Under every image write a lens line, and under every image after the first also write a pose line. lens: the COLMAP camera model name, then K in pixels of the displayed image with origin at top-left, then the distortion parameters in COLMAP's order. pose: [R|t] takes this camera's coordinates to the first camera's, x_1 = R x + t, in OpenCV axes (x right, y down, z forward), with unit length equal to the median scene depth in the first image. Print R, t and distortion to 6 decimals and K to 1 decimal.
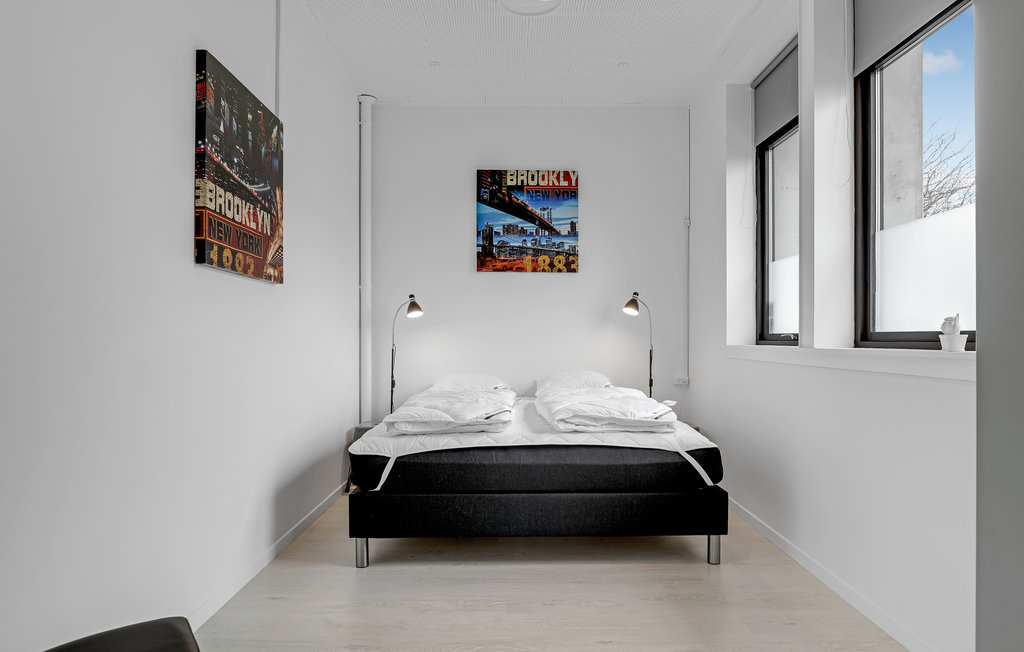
lens RADIAL K [[652.6, 0, 510.7], [0, 652.6, 329.3], [0, 0, 1]] dist [0.025729, 0.000629]
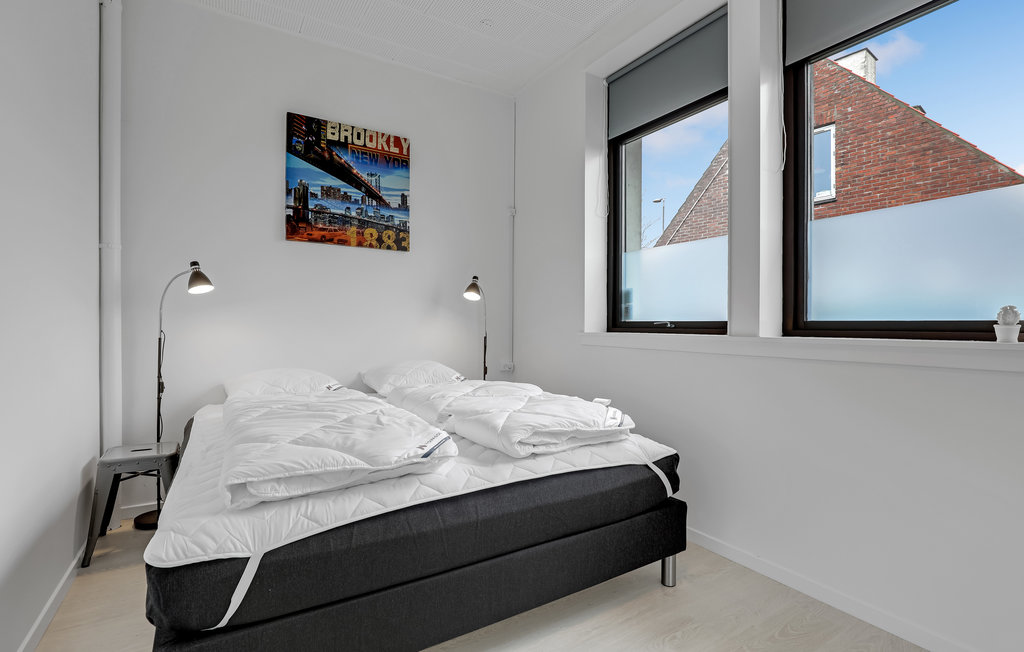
lens RADIAL K [[485.9, 0, 515.4], [0, 485.9, 324.5], [0, 0, 1]] dist [-0.021100, 0.000246]
pose [[0.847831, 0.006000, 0.530232, -0.156552], [-0.014069, 0.999838, 0.011182, 0.005591], [-0.530079, -0.016941, 0.847779, 0.434786]]
